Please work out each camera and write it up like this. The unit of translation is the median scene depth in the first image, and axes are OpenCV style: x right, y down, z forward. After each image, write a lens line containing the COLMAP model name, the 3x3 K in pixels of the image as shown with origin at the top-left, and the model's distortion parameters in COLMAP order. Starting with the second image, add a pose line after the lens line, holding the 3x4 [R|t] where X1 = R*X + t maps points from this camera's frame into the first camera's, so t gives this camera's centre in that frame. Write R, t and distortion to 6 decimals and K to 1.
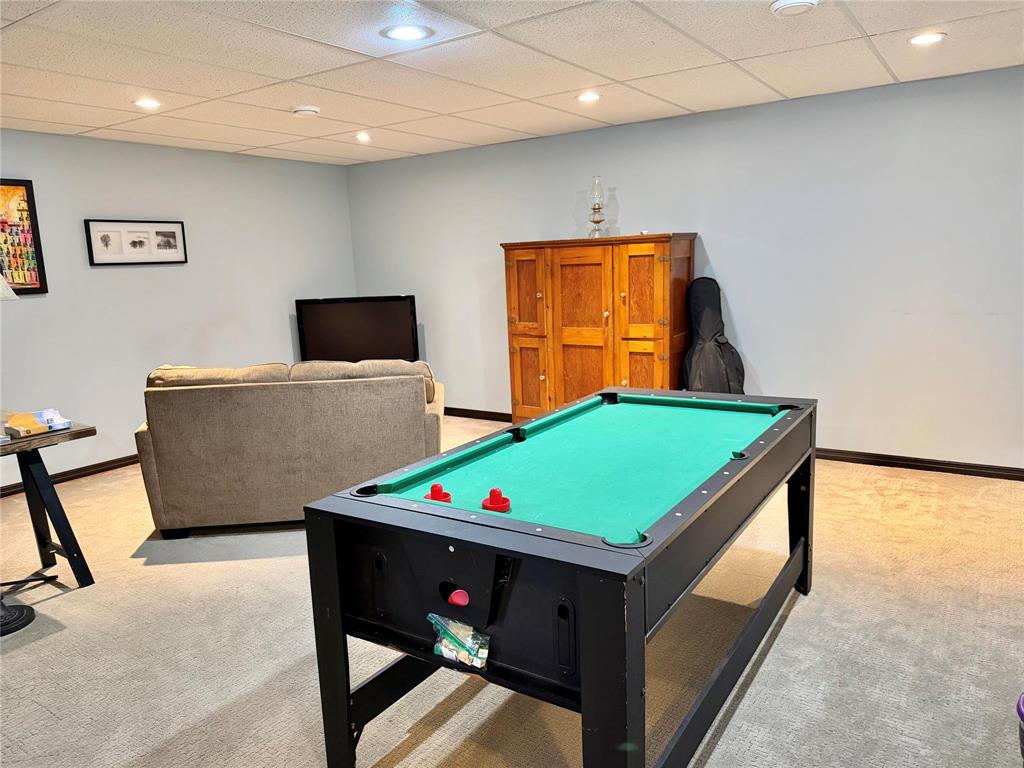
lens RADIAL K [[728.2, 0, 511.6], [0, 728.2, 384.3], [0, 0, 1]] dist [0.034057, -0.001830]
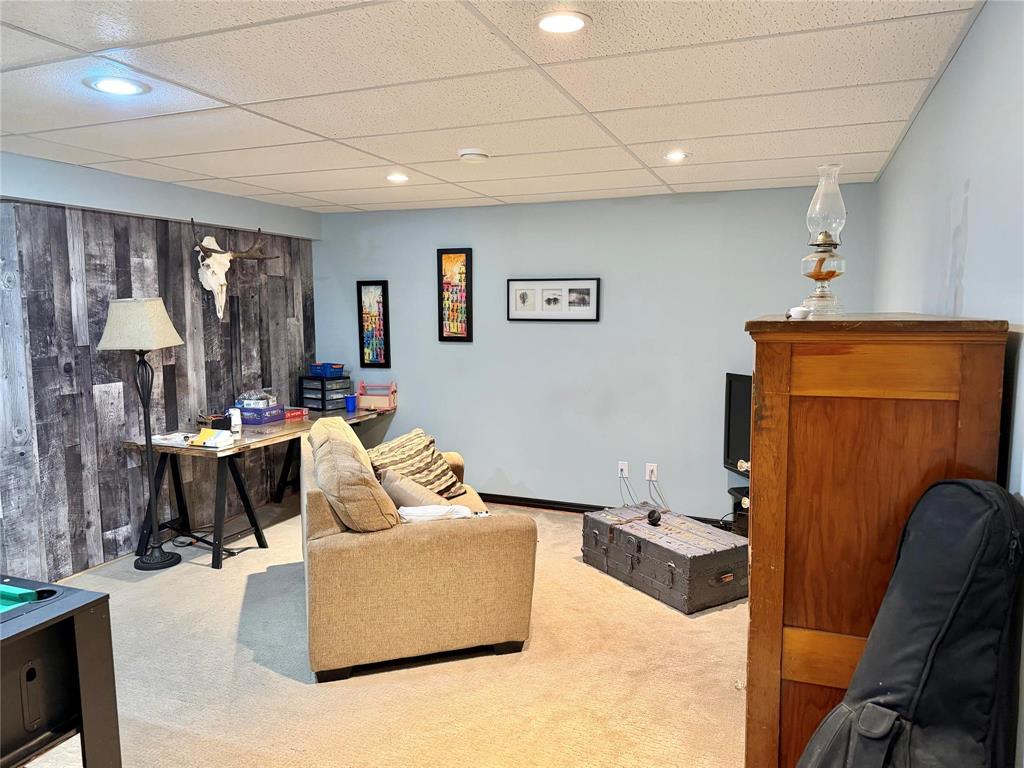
lens RADIAL K [[728.2, 0, 512.1], [0, 728.2, 381.5], [0, 0, 1]] dist [0.034057, -0.001830]
pose [[0.207956, 0.138539, -0.968277, 0.480952], [-0.181213, 0.978239, 0.101046, -0.178186], [0.961206, 0.154451, 0.228536, 0.752471]]
